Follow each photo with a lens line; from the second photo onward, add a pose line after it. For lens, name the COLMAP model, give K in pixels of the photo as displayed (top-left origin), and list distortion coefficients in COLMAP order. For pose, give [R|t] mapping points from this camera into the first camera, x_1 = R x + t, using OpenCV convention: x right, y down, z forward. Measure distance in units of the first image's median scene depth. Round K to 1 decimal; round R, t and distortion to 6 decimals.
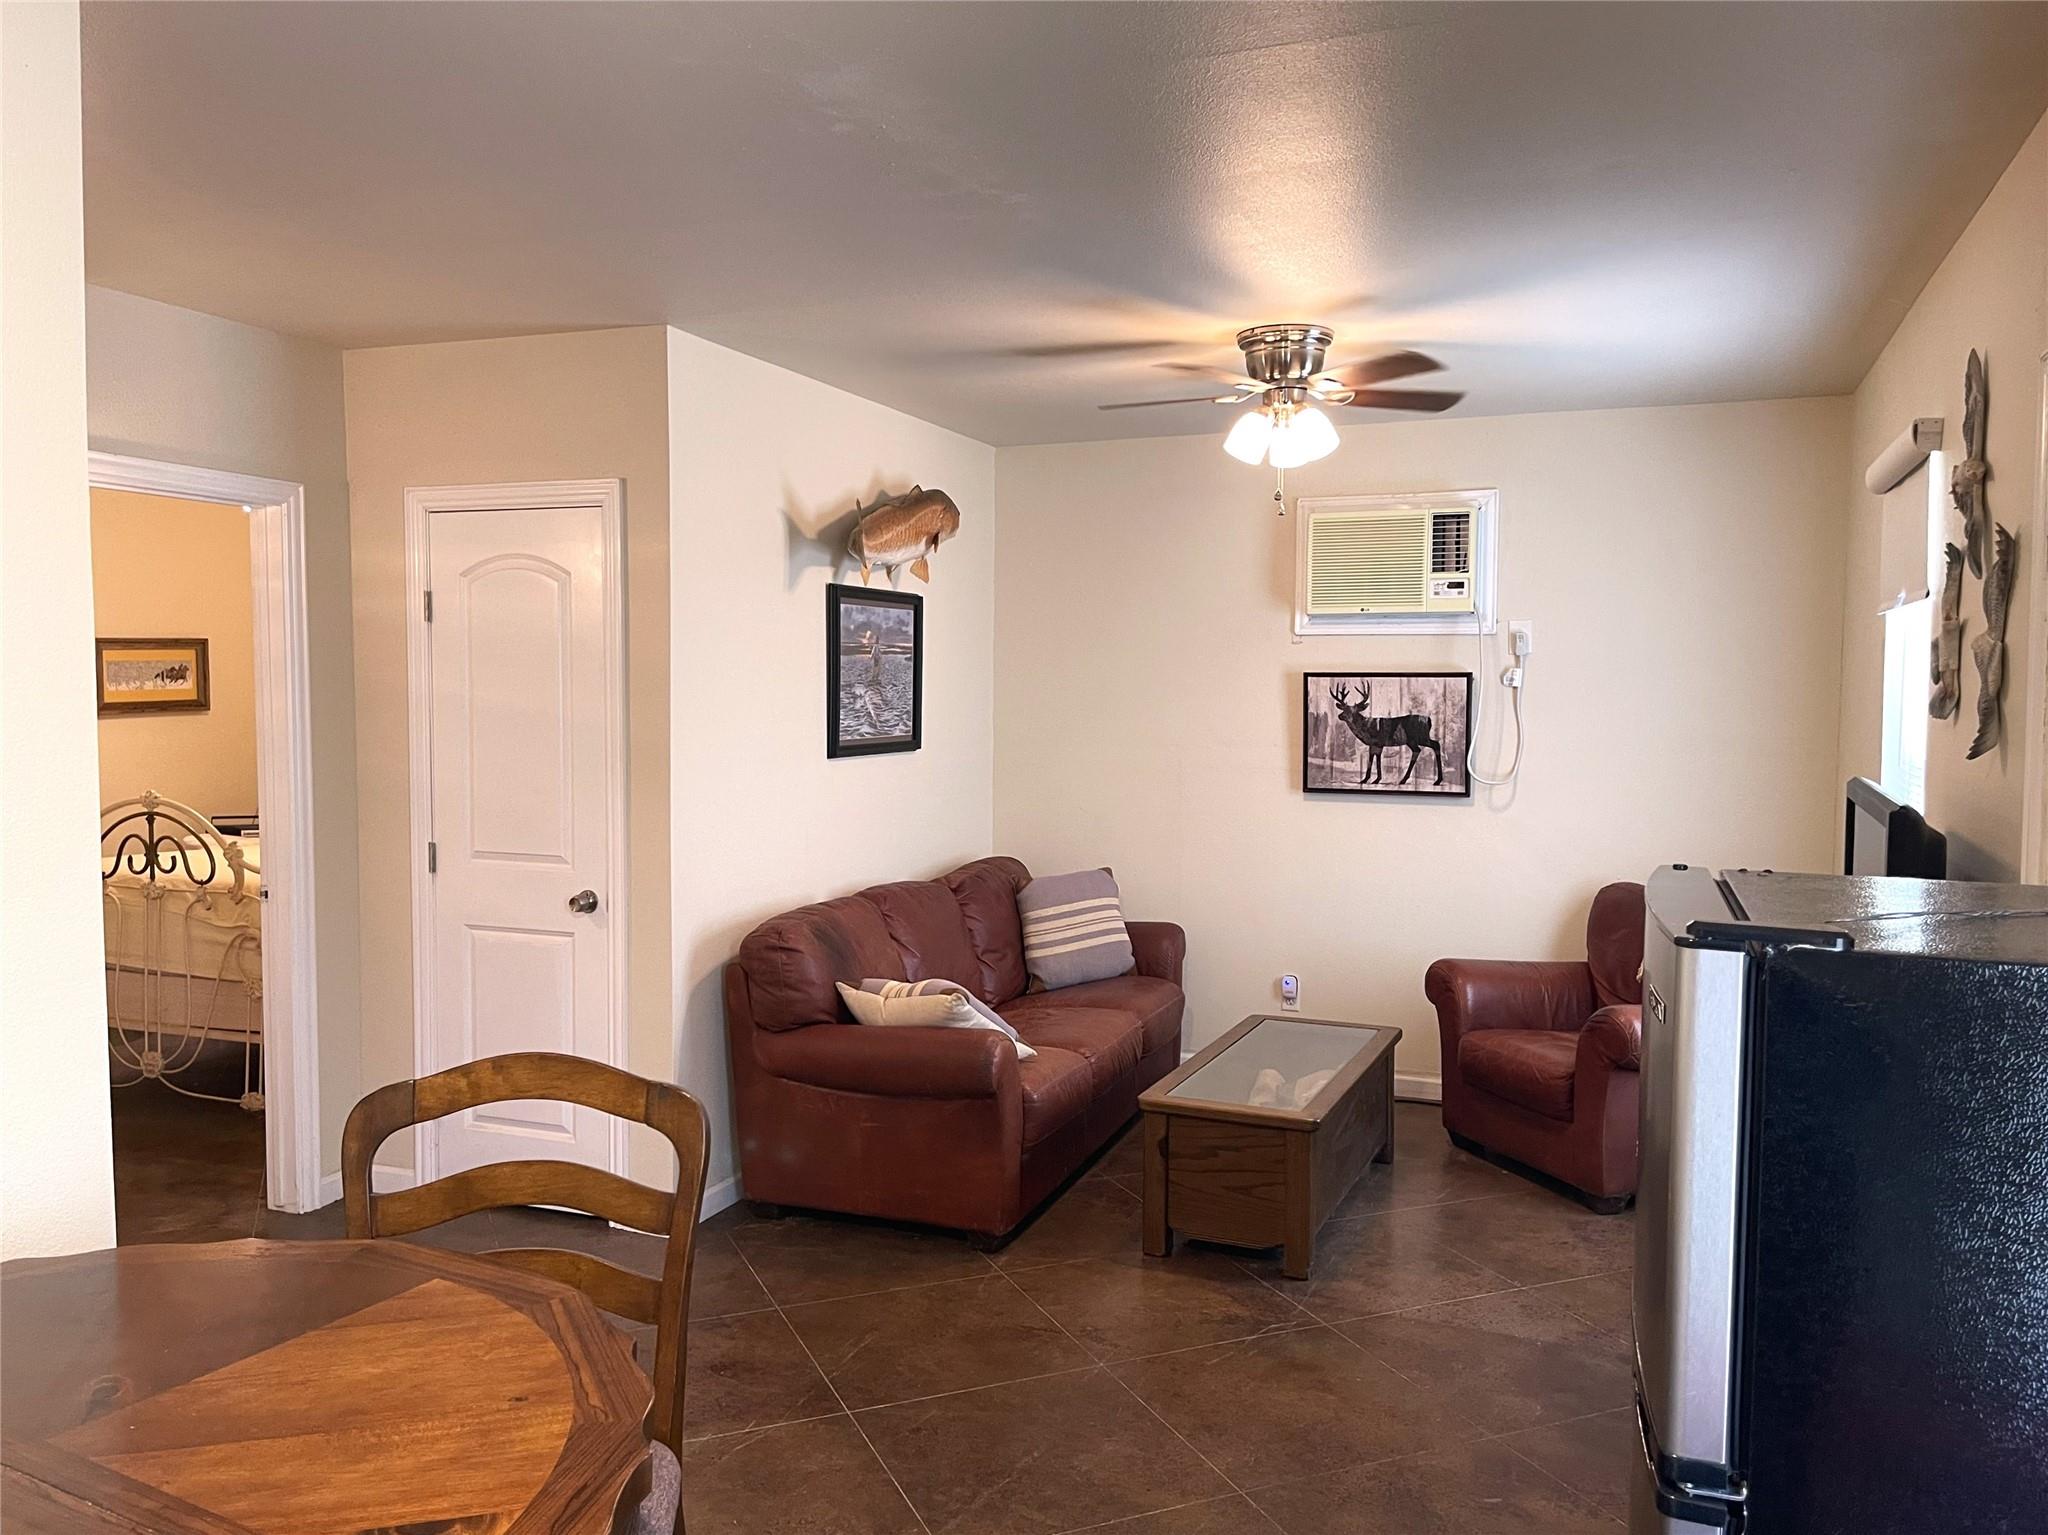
lens RADIAL K [[1581.7, 0, 1024.0], [0, 1581.7, 767.5], [0, 0, 1]] dist [0.002923, 0.001398]
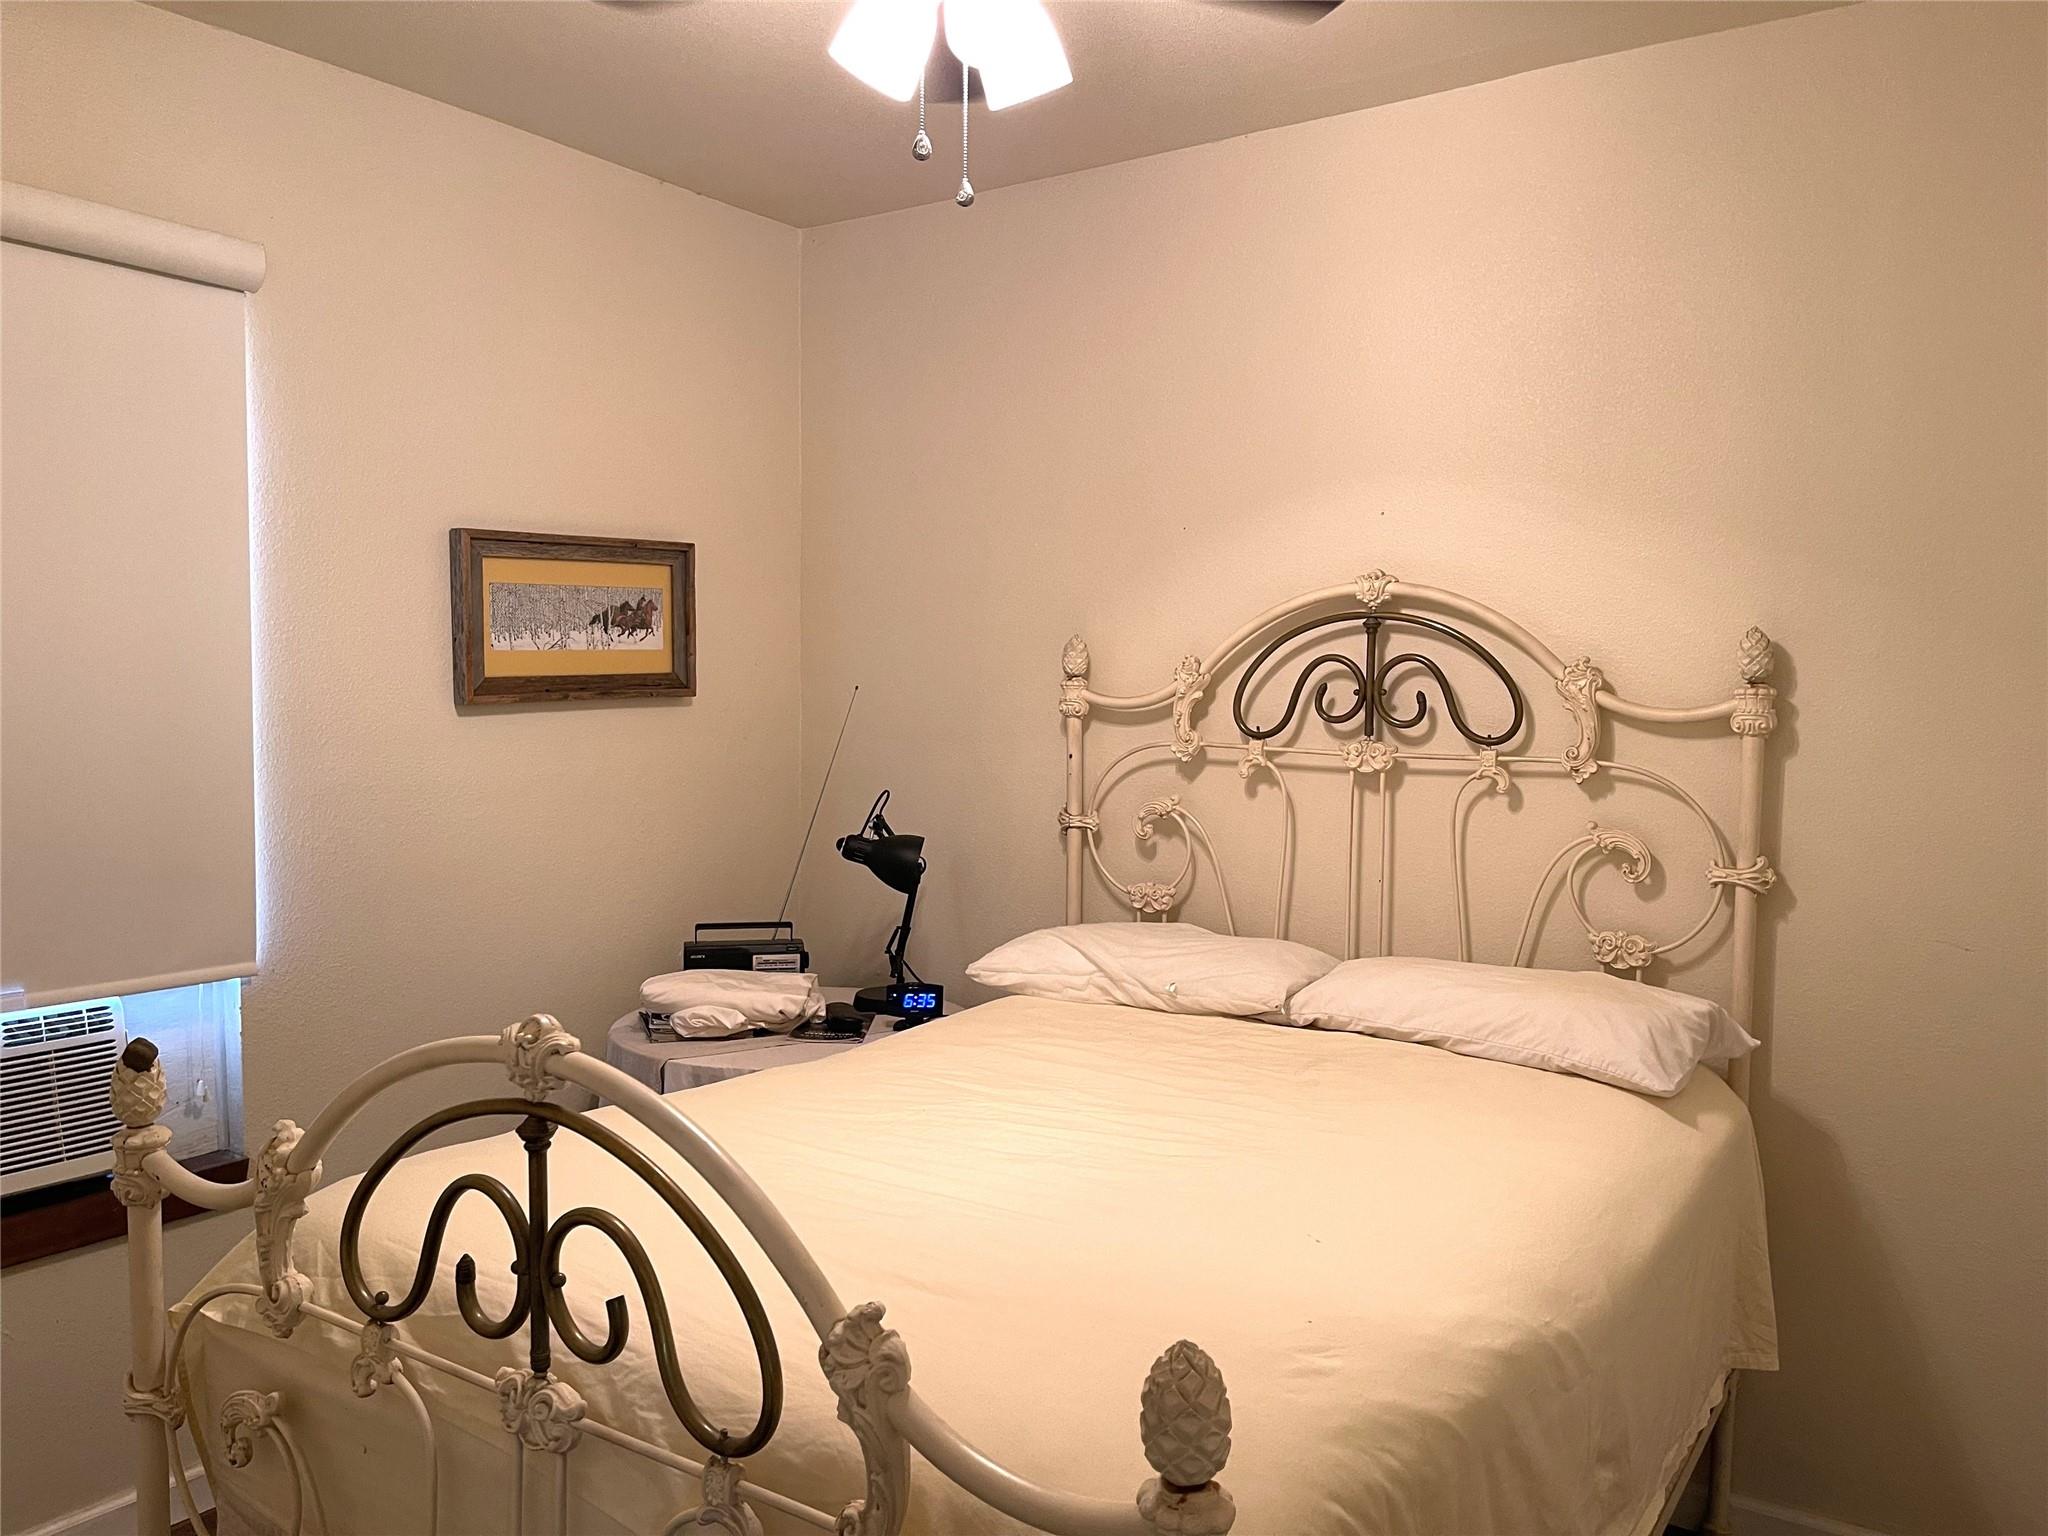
lens RADIAL K [[1457.8, 0, 1024.0], [0, 1457.8, 768.0], [0, 0, 1]] dist [-0.002271, -0.000844]
pose [[0.974409, 0.020738, -0.223824, -0.331991], [-0.017703, 0.999722, 0.015559, -0.023759], [0.224085, -0.011199, 0.974505, 0.618201]]
